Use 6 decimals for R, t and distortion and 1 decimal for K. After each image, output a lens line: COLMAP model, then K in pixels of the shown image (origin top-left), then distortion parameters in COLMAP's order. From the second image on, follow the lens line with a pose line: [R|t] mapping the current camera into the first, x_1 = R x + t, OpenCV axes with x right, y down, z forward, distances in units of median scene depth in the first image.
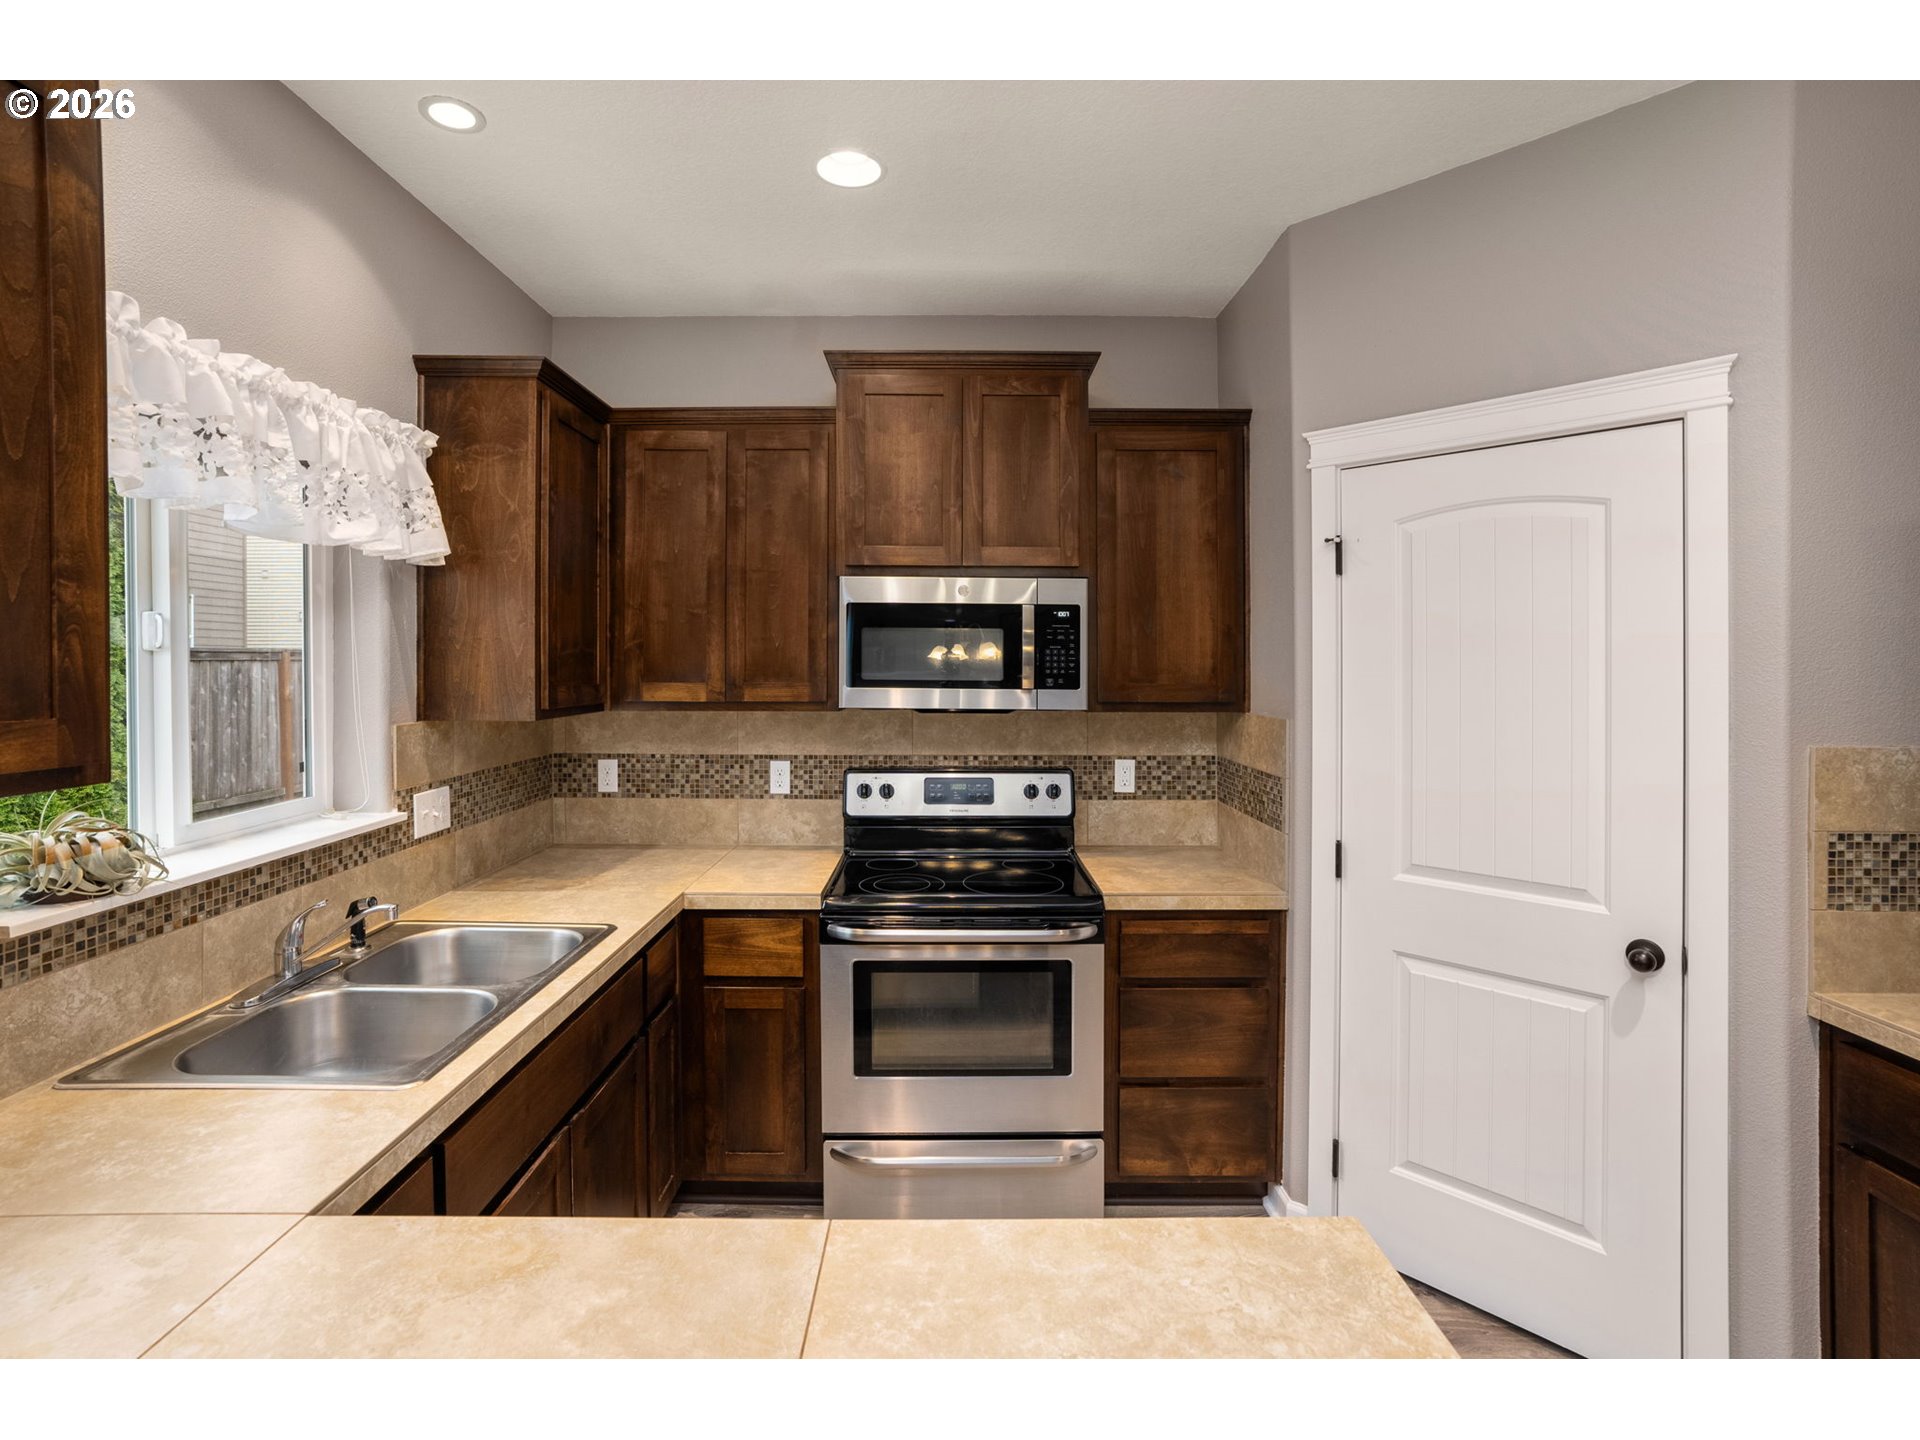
lens RADIAL K [[896.7, 0, 959.0], [0, 896.7, 672.1], [0, 0, 1]] dist [-0.051658, 0.017956]
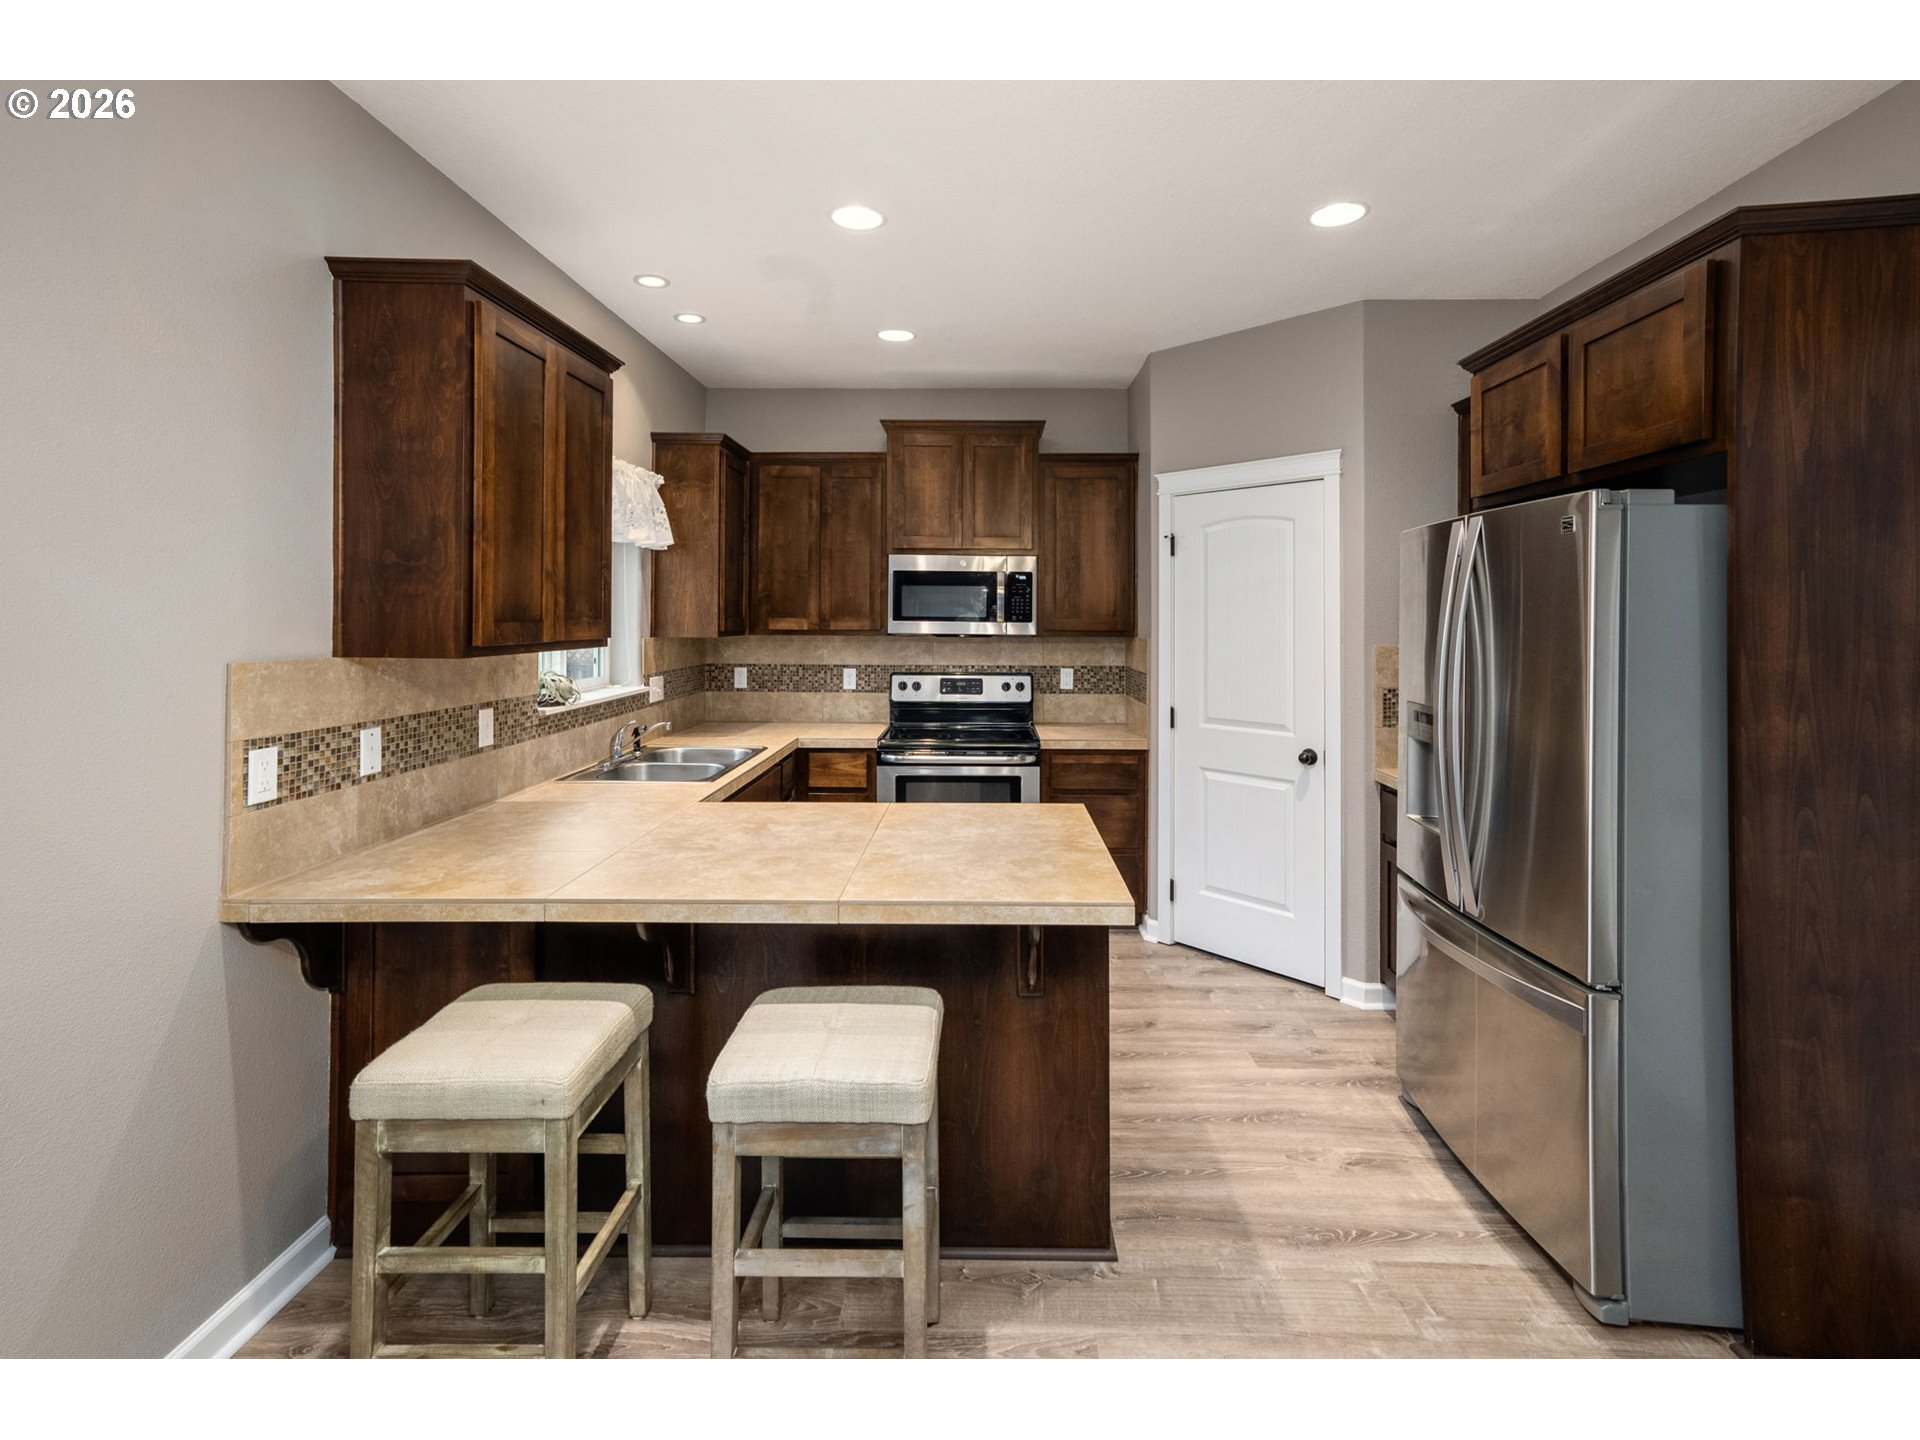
lens RADIAL K [[887.7, 0, 996.1], [0, 887.7, 605.3], [0, 0, 1]] dist [-0.026853, 0.000311]
pose [[0.999997, 0.002326, 0.000654, 0.066828], [-0.002310, 0.999720, -0.023542, 0.026604], [-0.000708, 0.023540, 0.999723, -0.657996]]
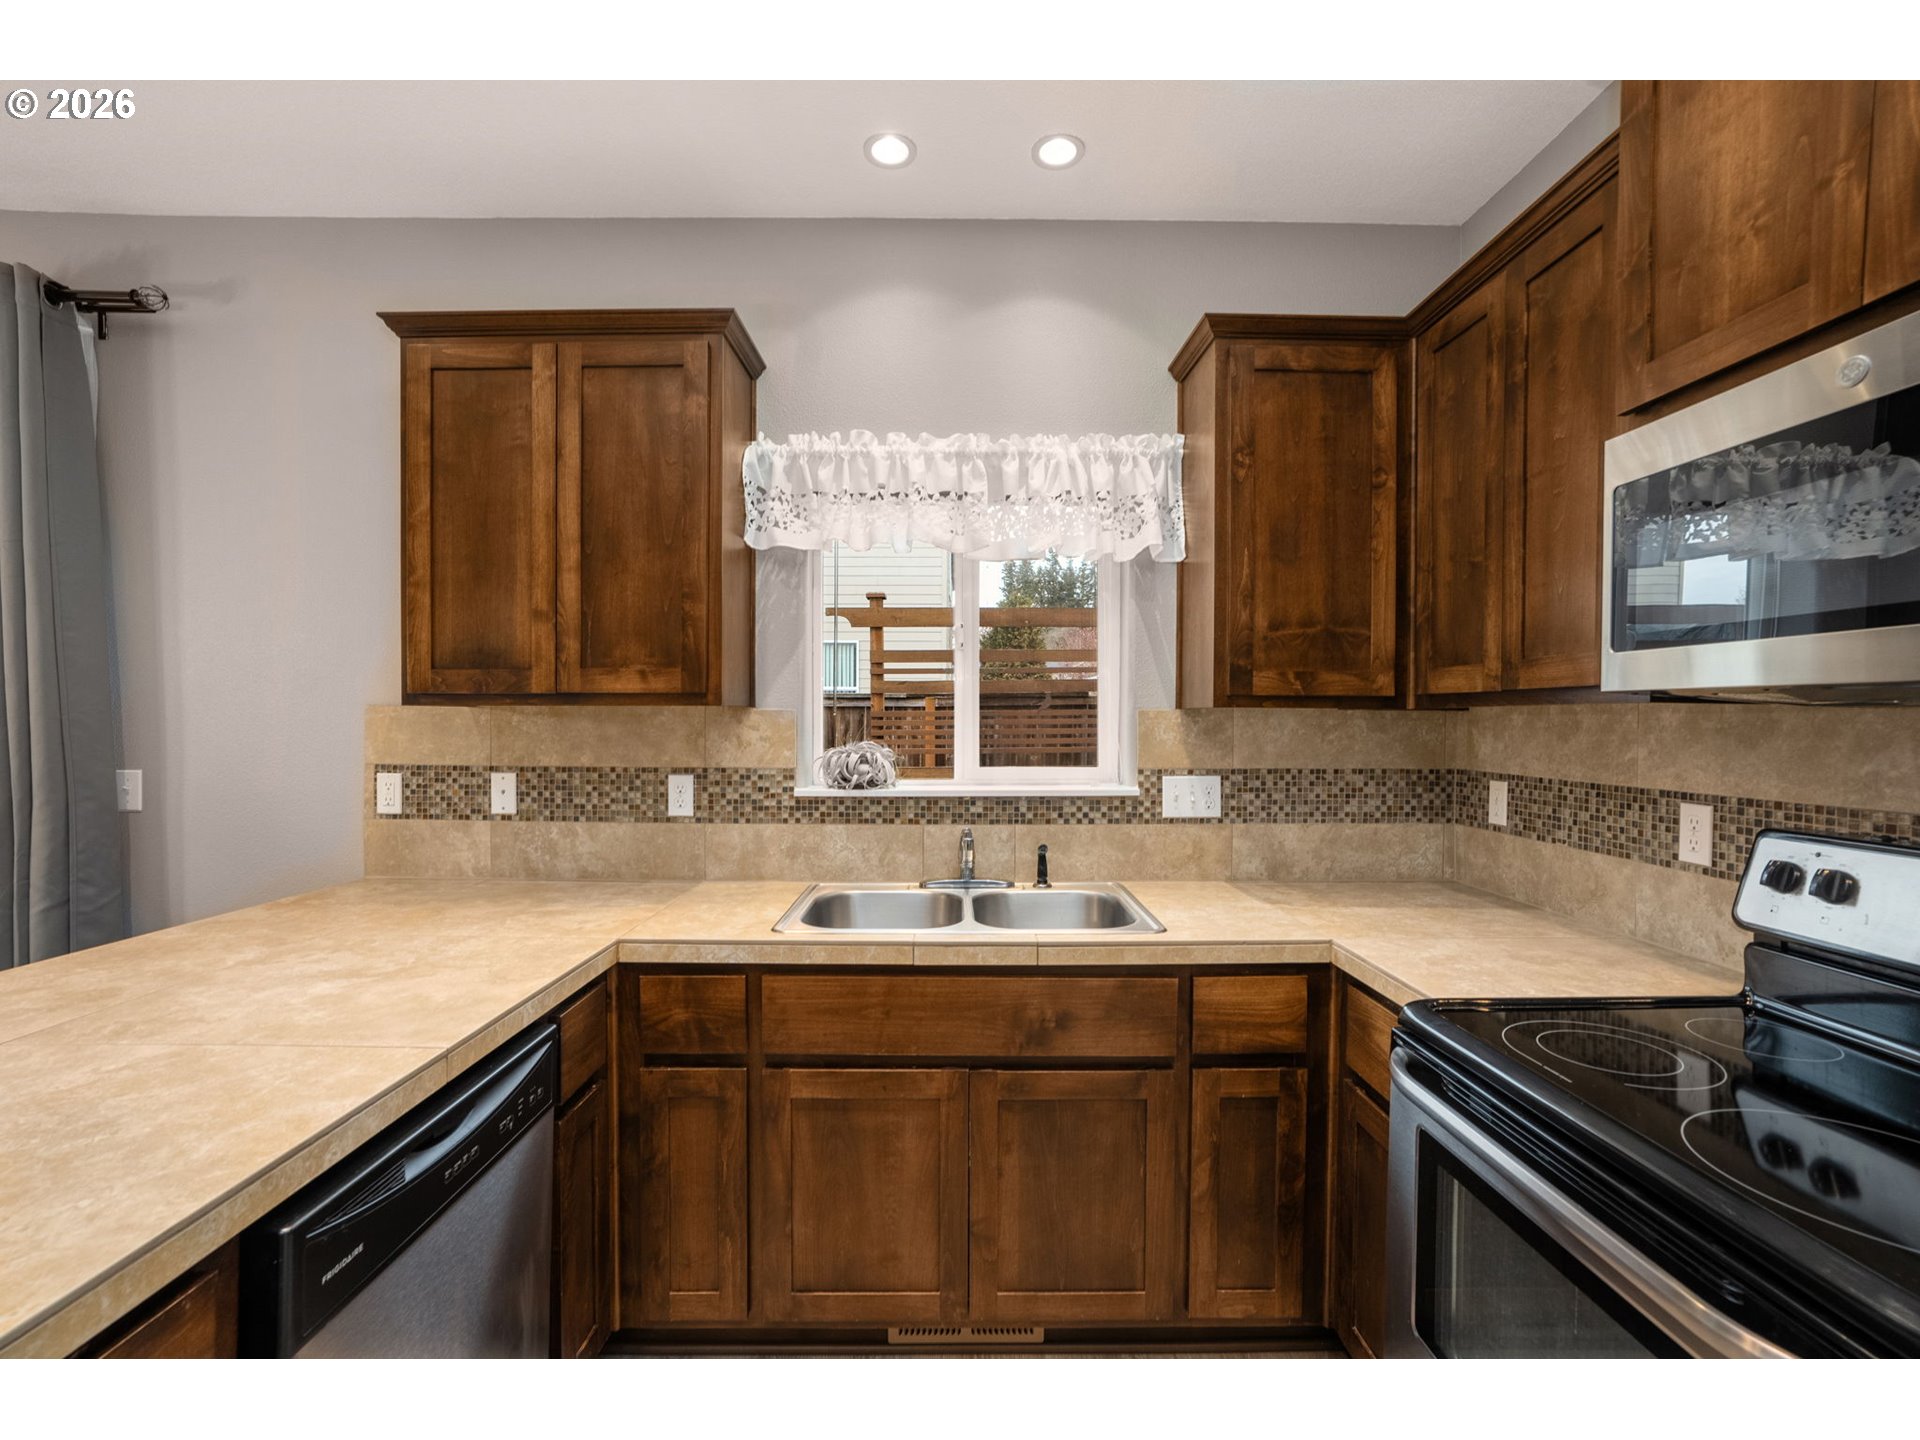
lens RADIAL K [[884.7, 0, 938.9], [0, 884.7, 730.2], [0, 0, 1]] dist [-0.047043, 0.016813]
pose [[-0.006416, 0.010605, -0.999923, 0.380099], [-0.016111, 0.999813, 0.010707, 0.062768], [0.999850, 0.016178, -0.006243, 0.605400]]
